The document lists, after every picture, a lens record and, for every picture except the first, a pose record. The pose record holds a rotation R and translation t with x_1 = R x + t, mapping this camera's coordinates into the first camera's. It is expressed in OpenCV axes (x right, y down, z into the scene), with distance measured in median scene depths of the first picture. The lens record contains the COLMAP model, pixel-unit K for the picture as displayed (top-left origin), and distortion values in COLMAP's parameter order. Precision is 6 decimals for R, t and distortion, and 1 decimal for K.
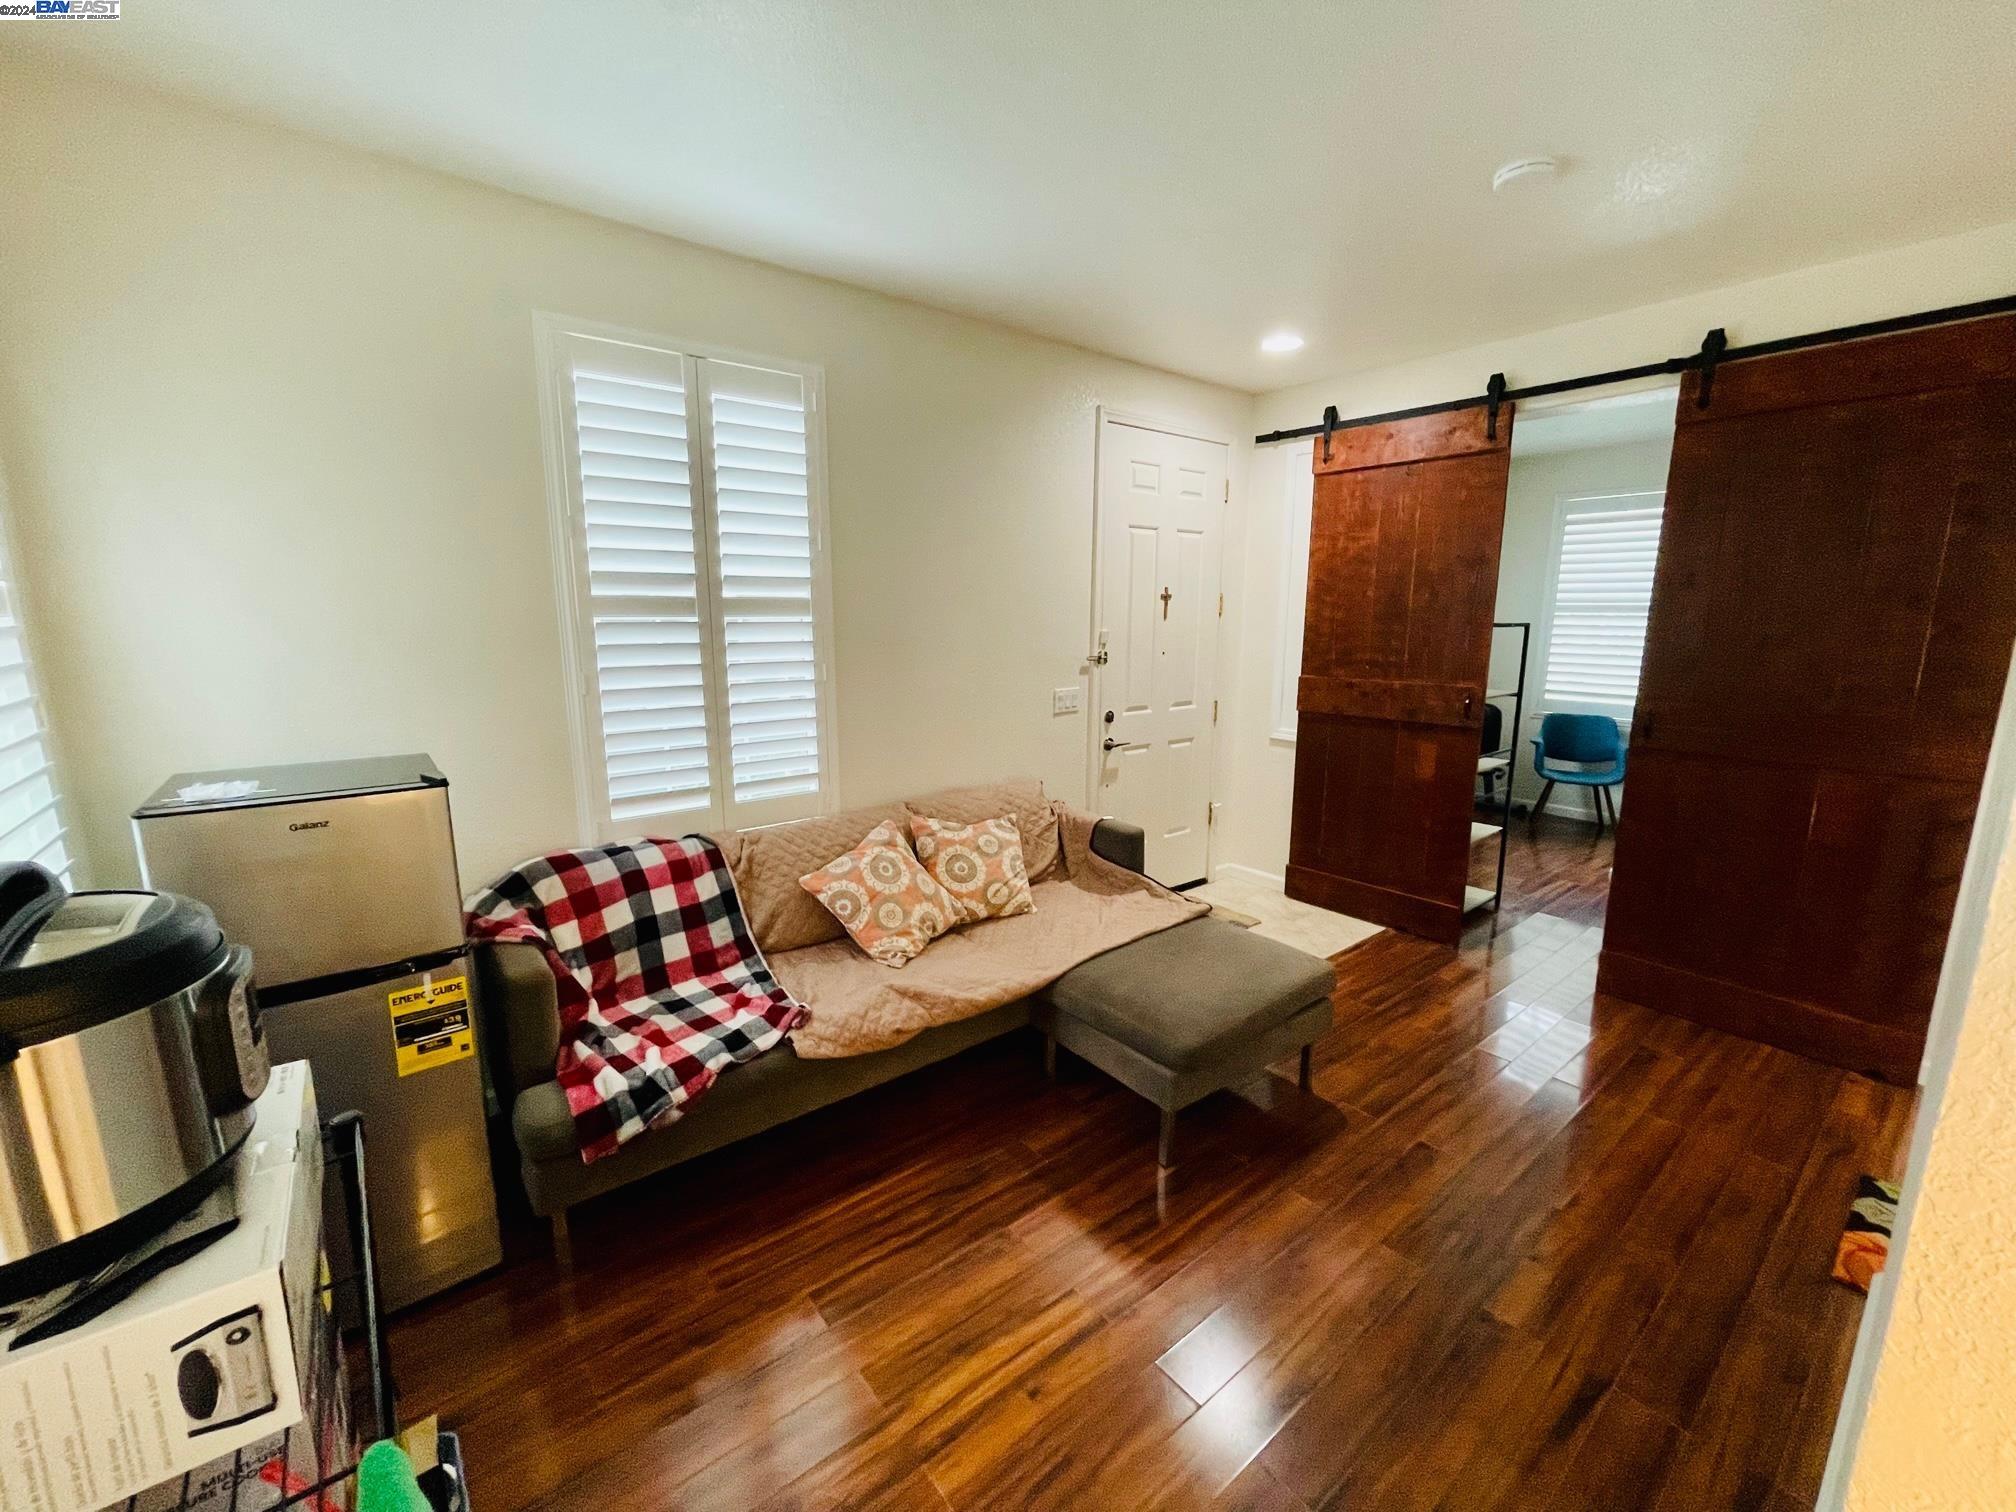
lens RADIAL K [[809.8, 0, 1010.4], [0, 809.8, 761.4], [0, 0, 1]] dist [-0.005714, 0.000172]
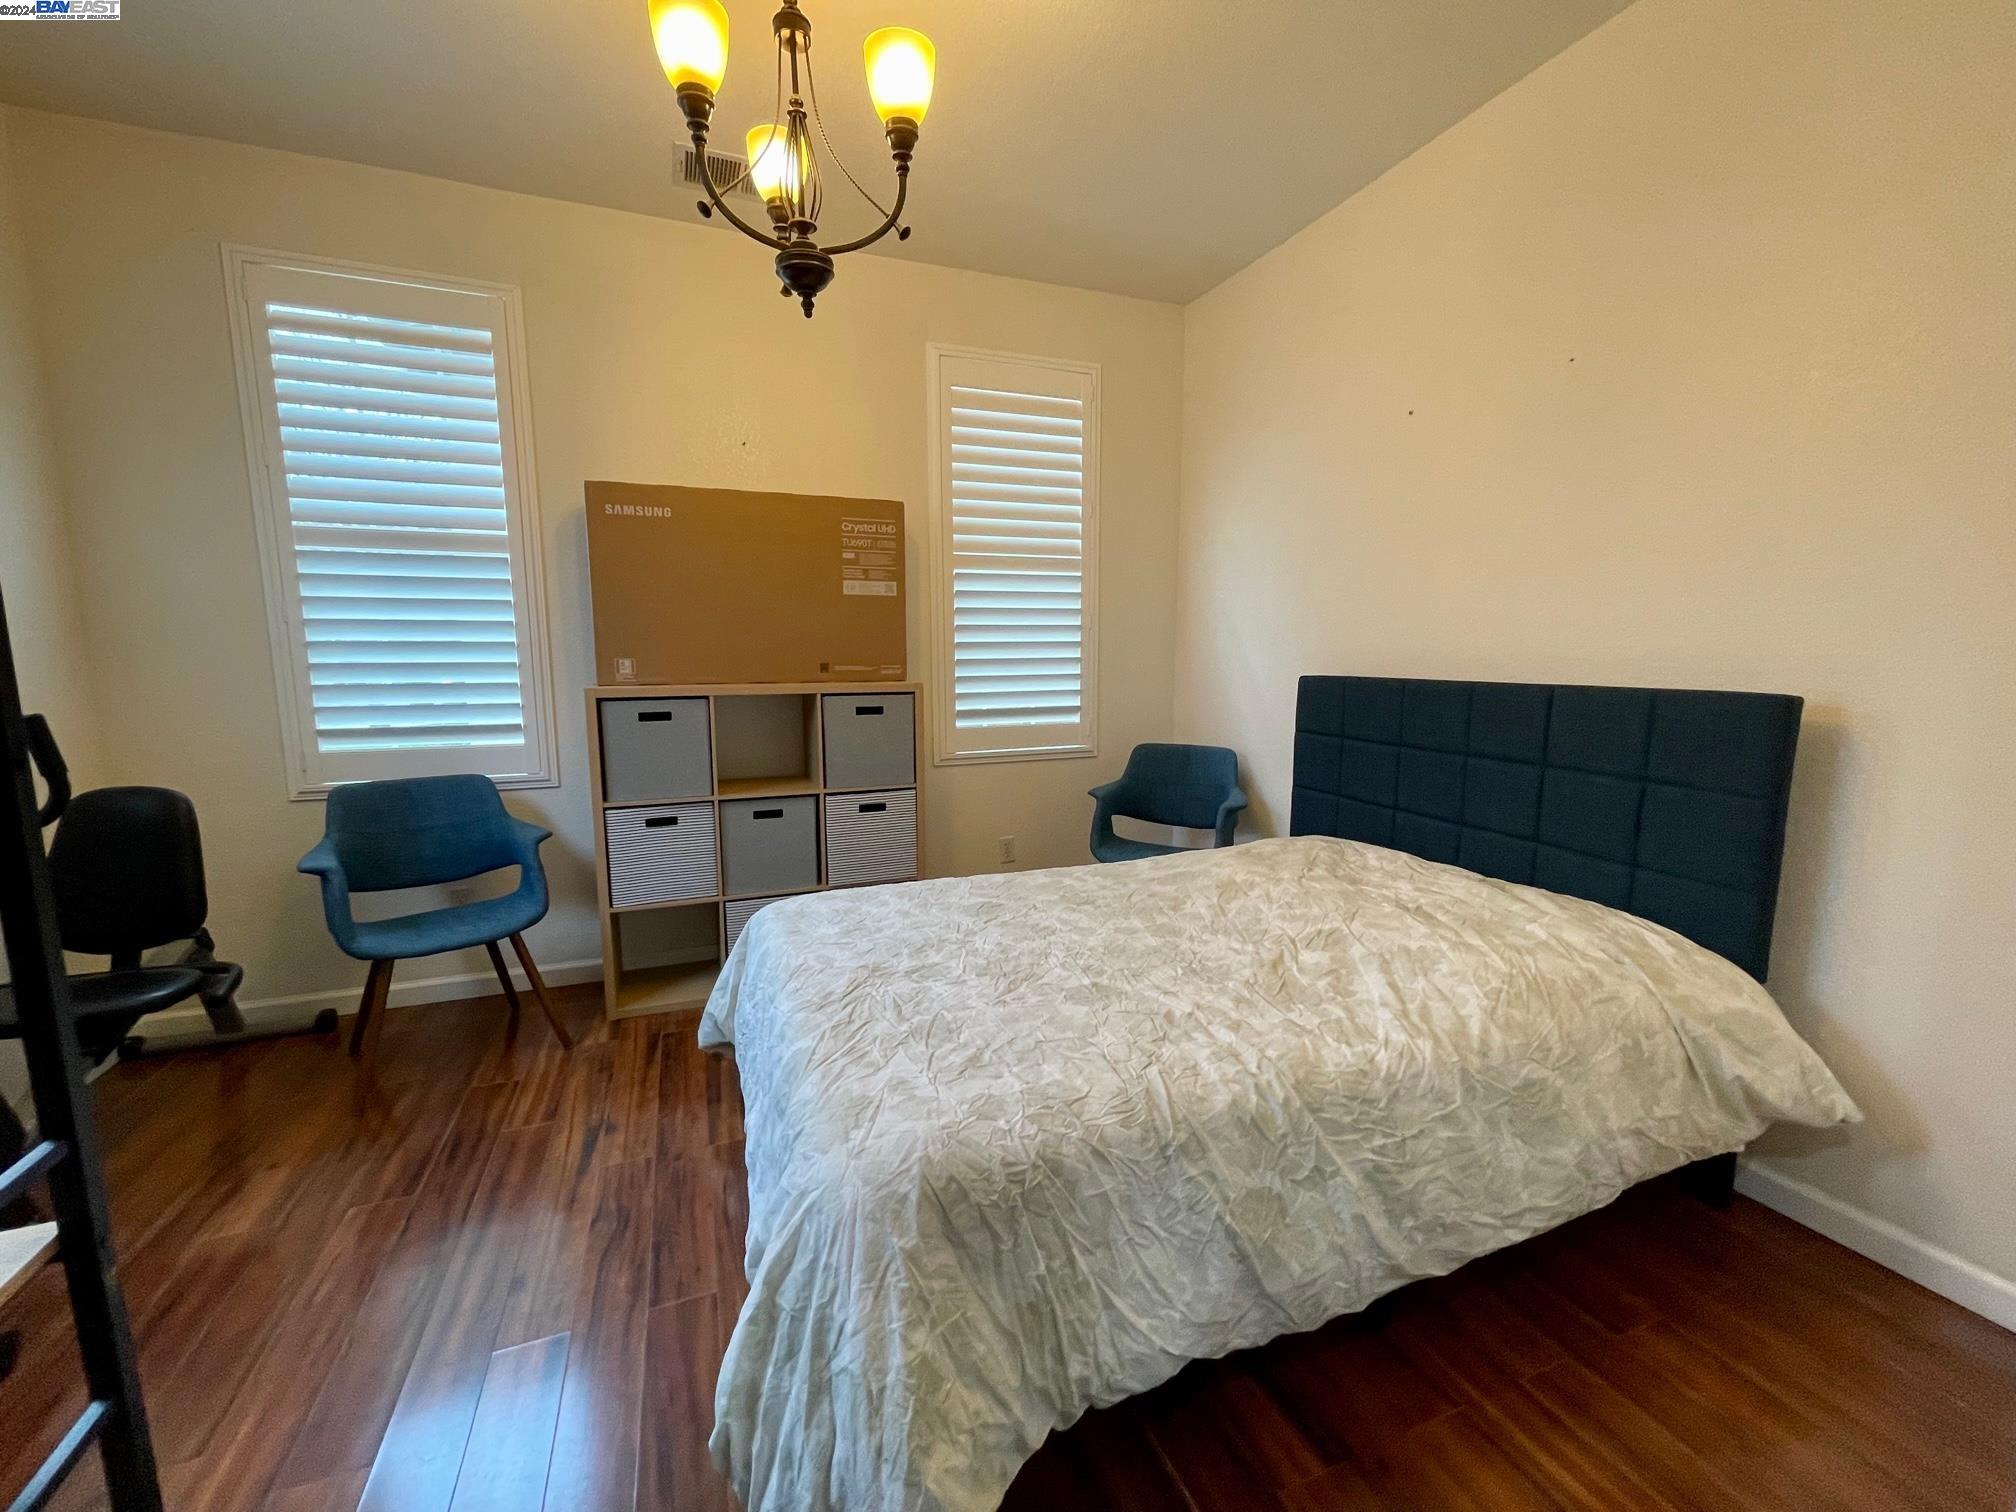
lens RADIAL K [[809.8, 0, 998.9], [0, 809.8, 758.5], [0, 0, 1]] dist [-0.005714, 0.000172]
pose [[0.304170, -0.134350, 0.943096, 0.548387], [0.178303, 0.980538, 0.082177, -0.066729], [-0.935783, 0.143161, 0.322205, 0.786800]]
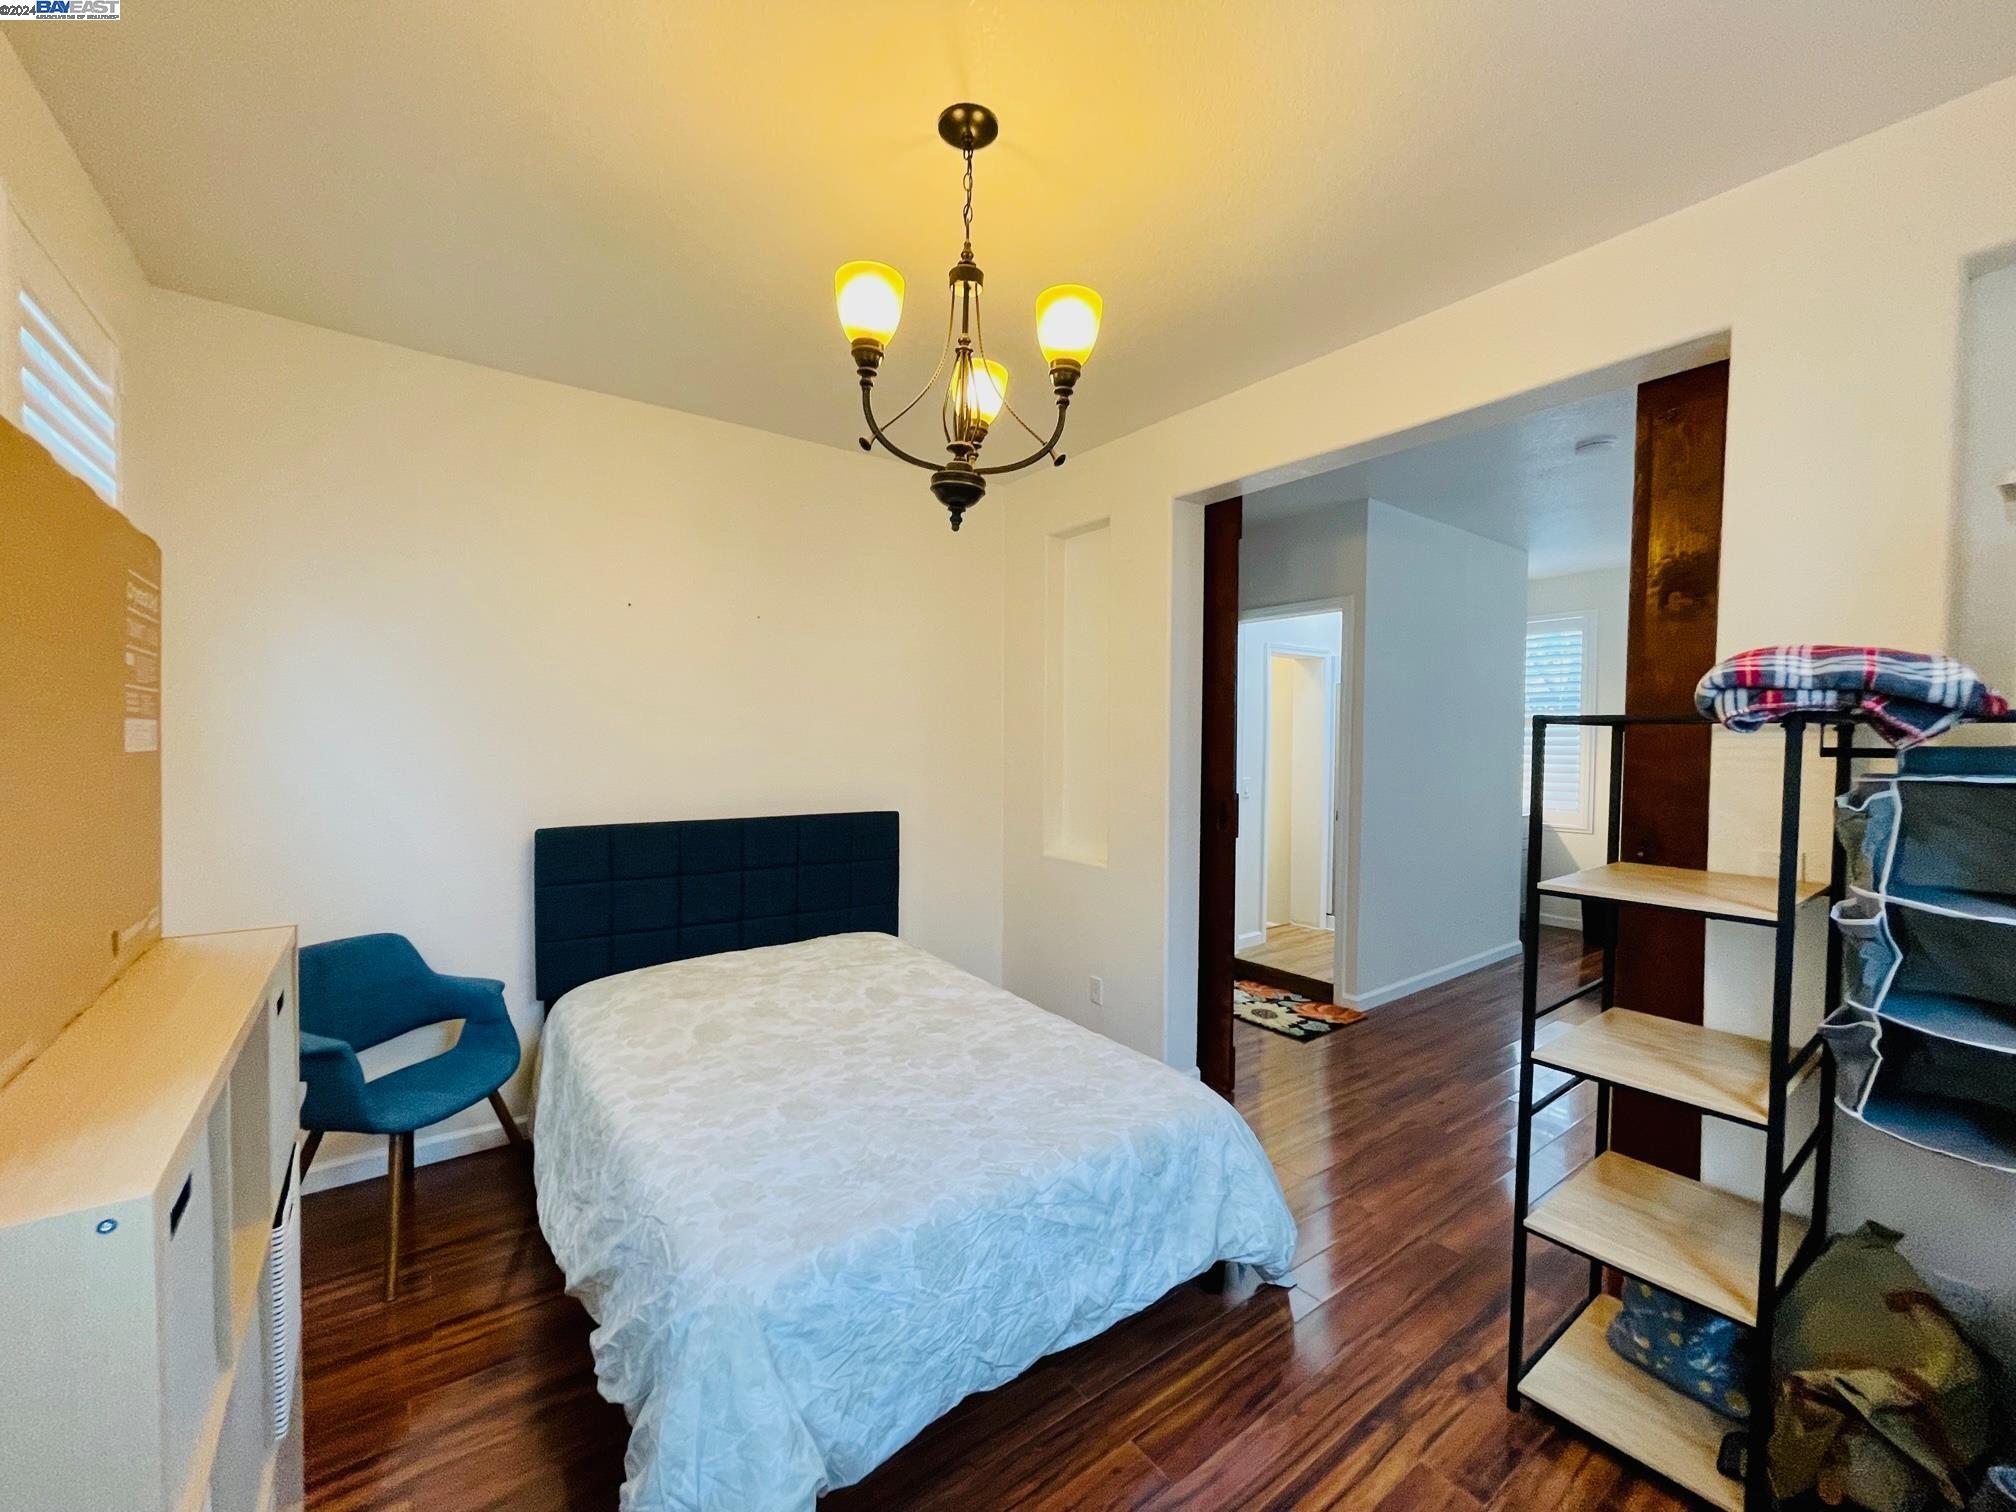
lens RADIAL K [[809.8, 0, 1000.2], [0, 809.8, 761.6], [0, 0, 1]] dist [-0.005714, 0.000172]
pose [[-0.999083, -0.009087, 0.041834, 0.847165], [-0.000439, 0.979334, 0.202248, -0.205657], [-0.042807, 0.202044, -0.978440, 1.318480]]
